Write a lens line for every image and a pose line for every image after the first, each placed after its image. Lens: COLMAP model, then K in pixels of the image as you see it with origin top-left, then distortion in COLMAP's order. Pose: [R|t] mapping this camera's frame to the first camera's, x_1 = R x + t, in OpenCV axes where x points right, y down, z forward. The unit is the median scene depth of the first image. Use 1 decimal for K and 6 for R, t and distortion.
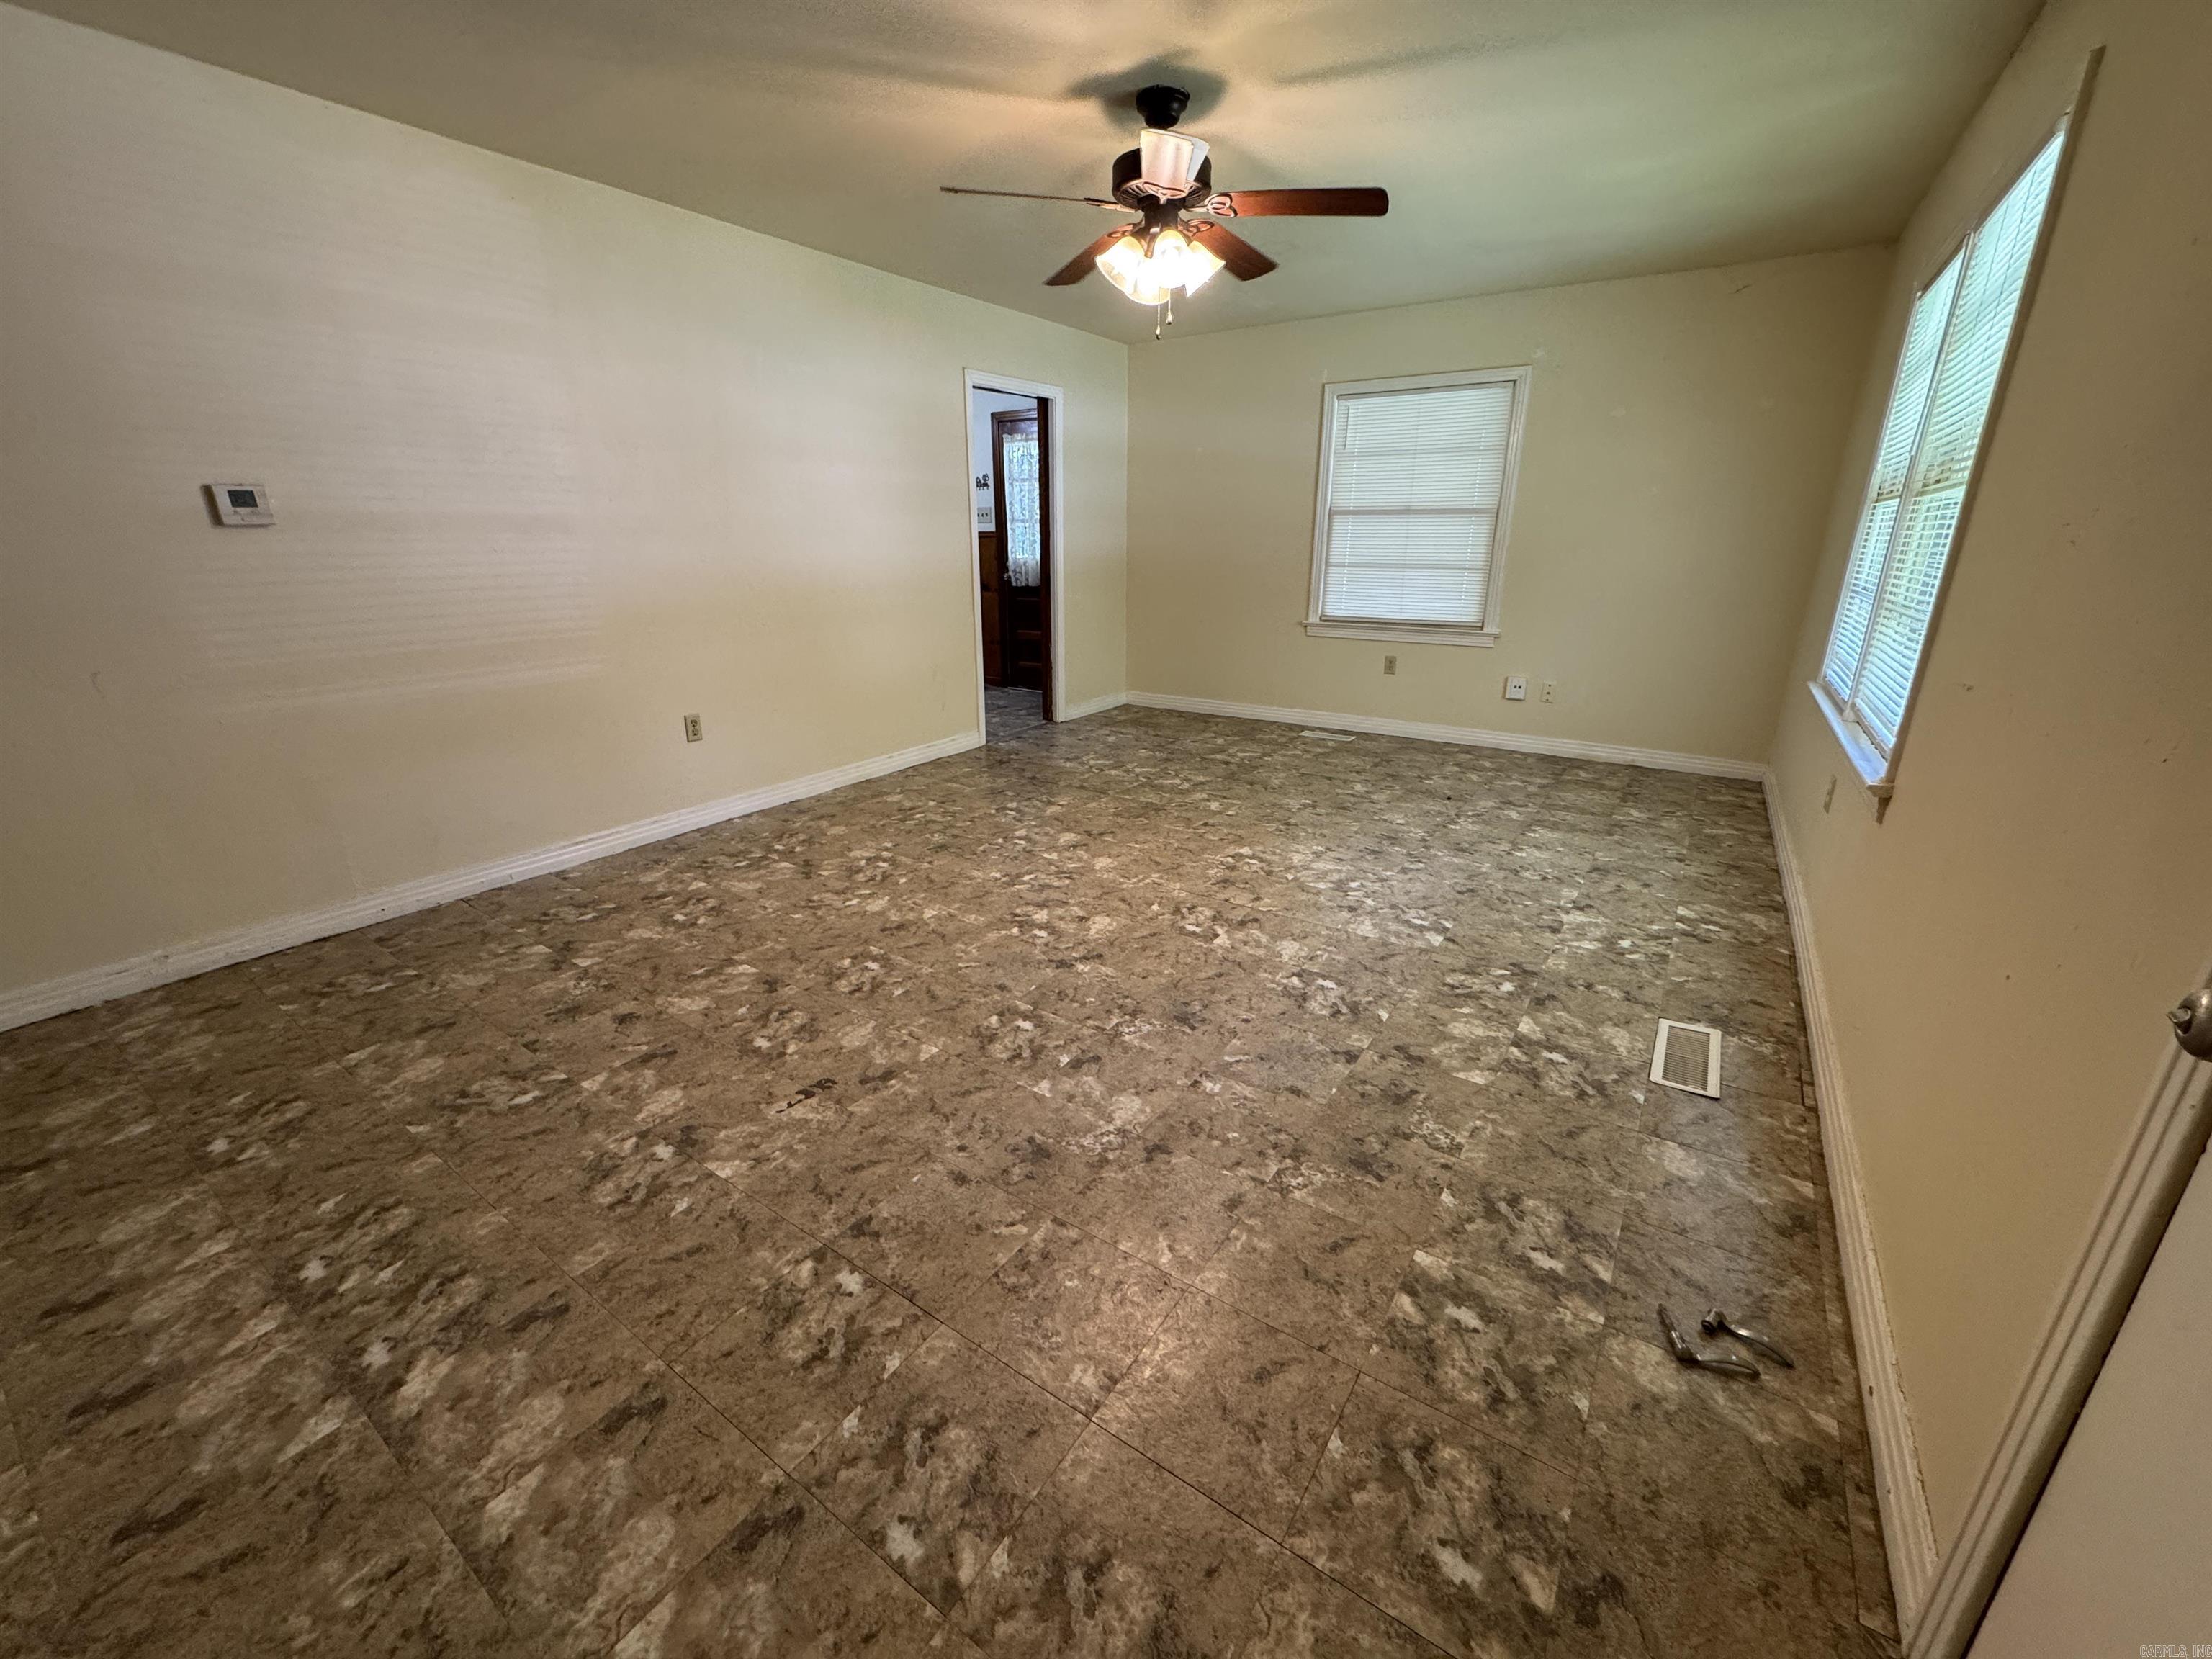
lens RADIAL K [[882.2, 0, 1105.2], [0, 882.2, 821.2], [0, 0, 1]] dist [-0.003263, 0.000388]
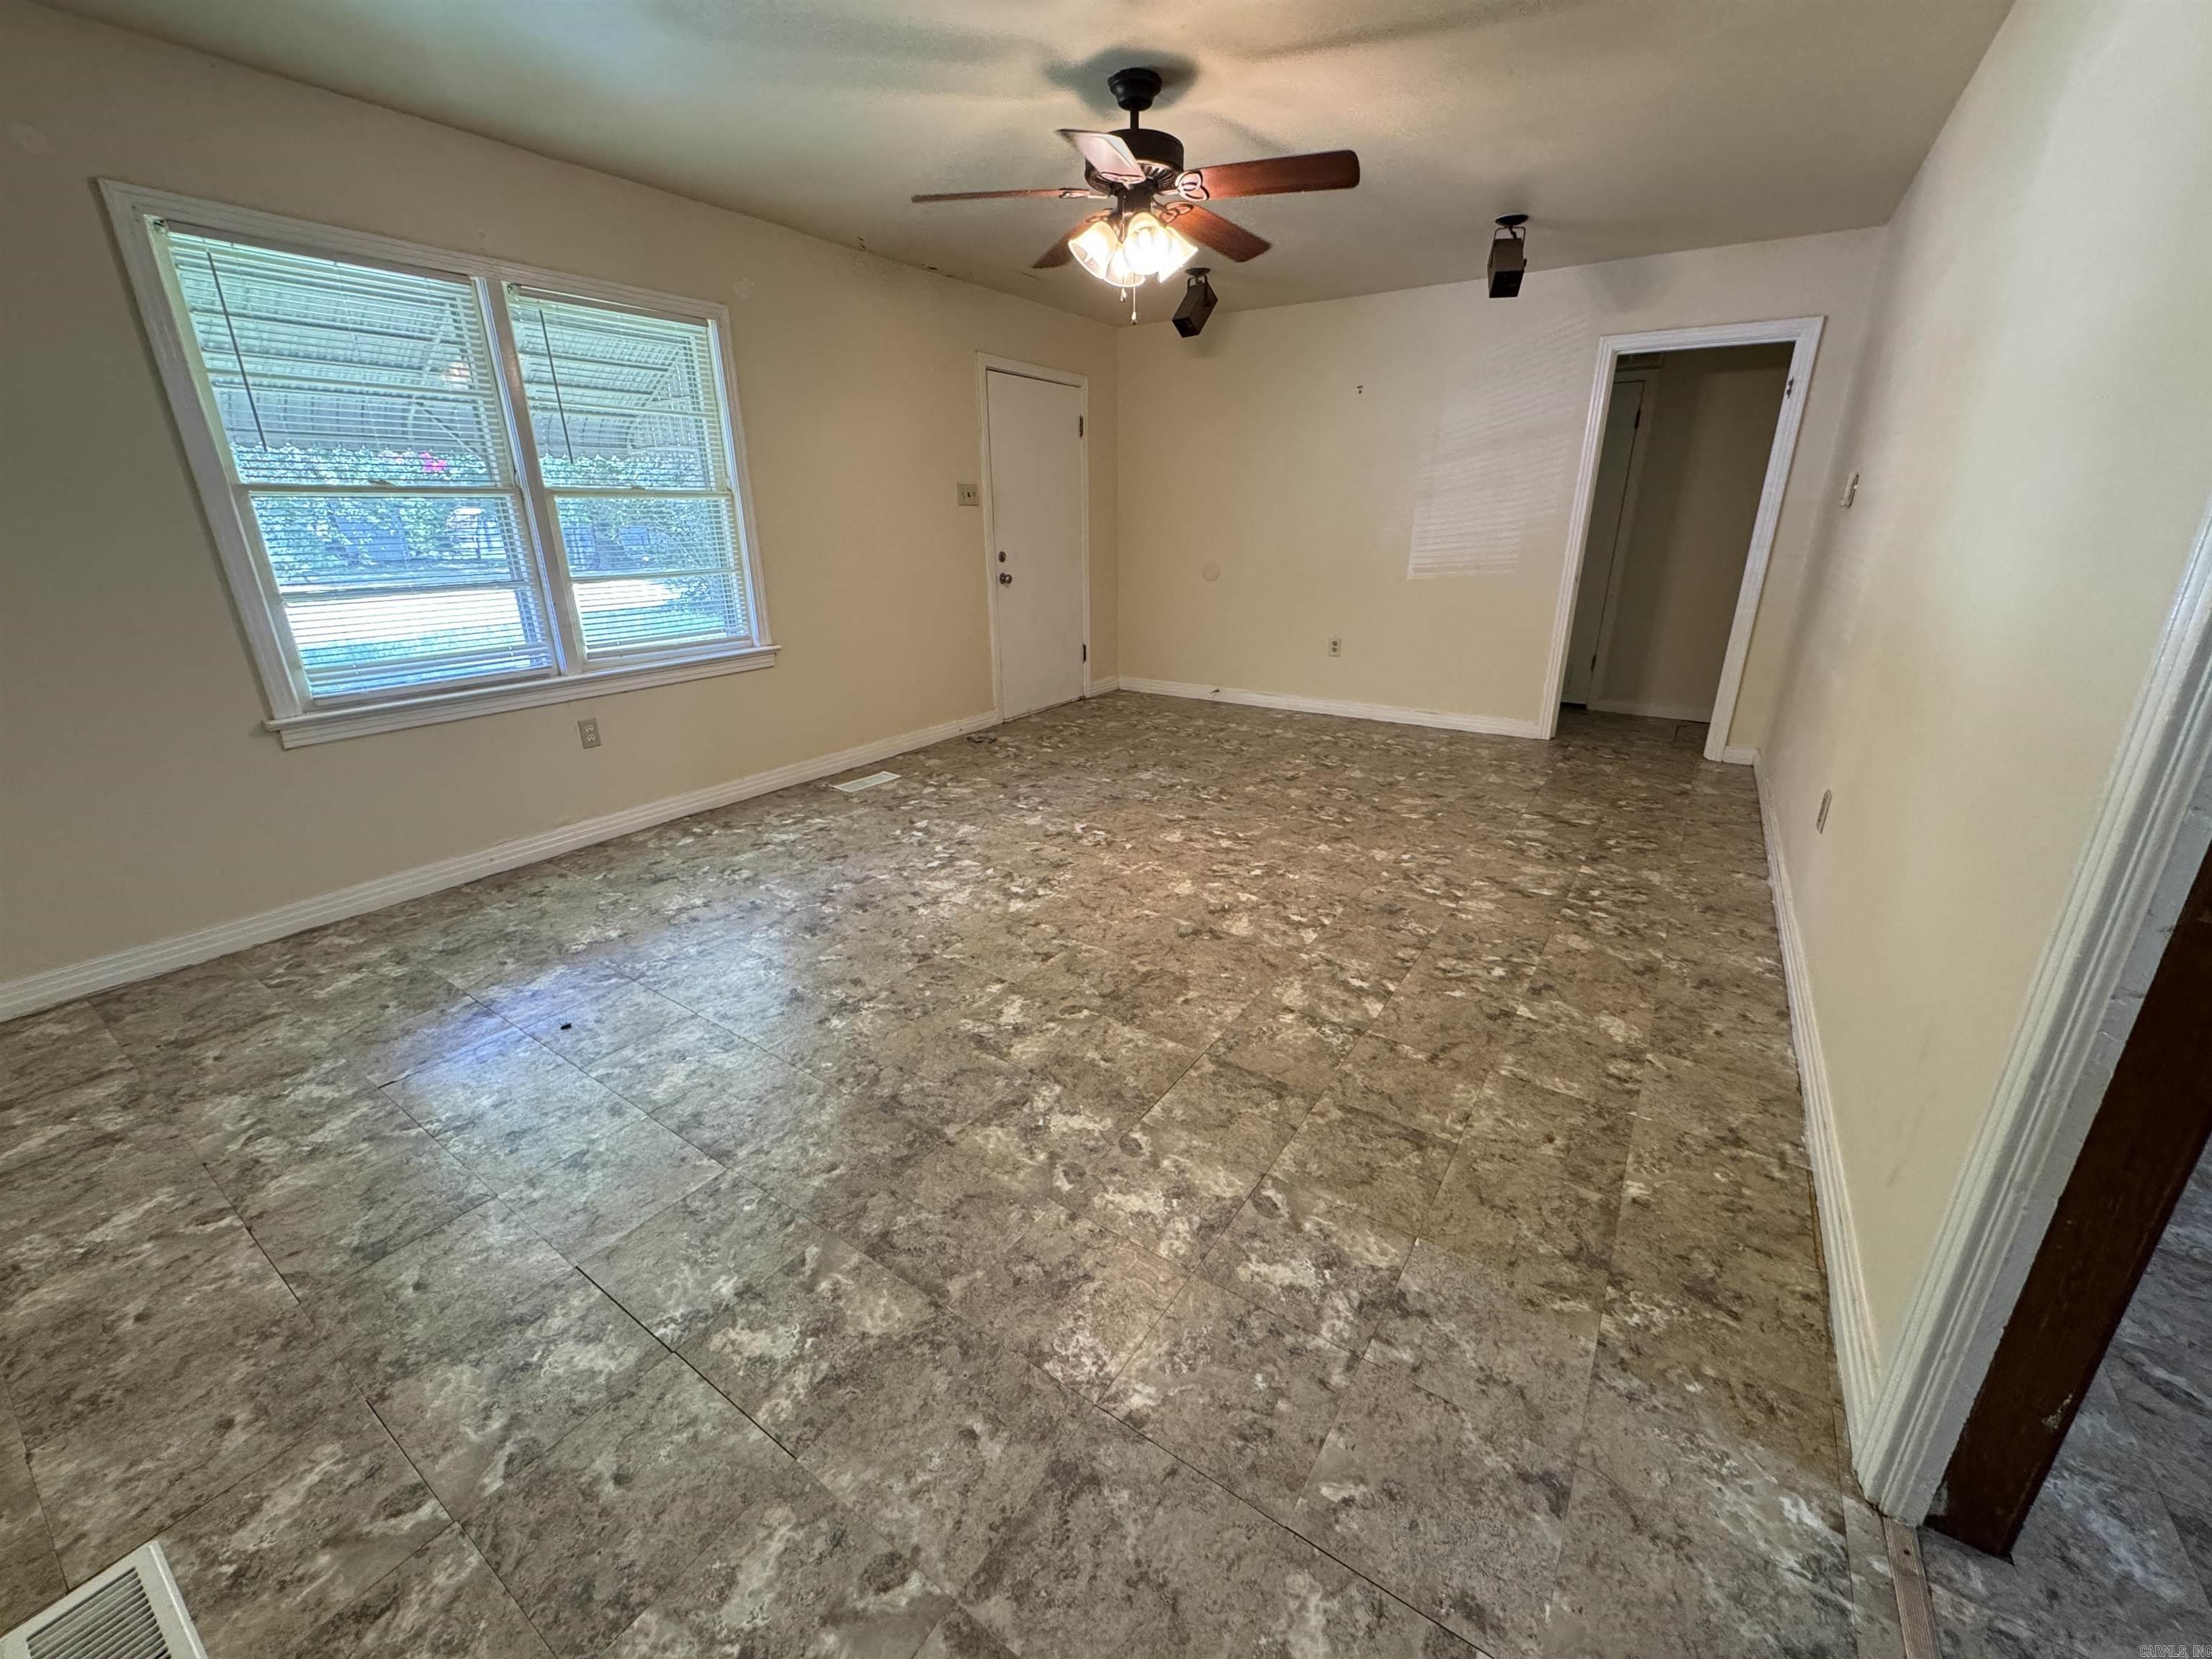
lens RADIAL K [[882.2, 0, 1105.2], [0, 882.2, 821.2], [0, 0, 1]] dist [-0.003263, 0.000388]
pose [[-0.999946, 0.010039, -0.002646, 0.083733], [0.006384, 0.795530, 0.605880, -0.581605], [0.008187, 0.605831, -0.795551, 1.764540]]
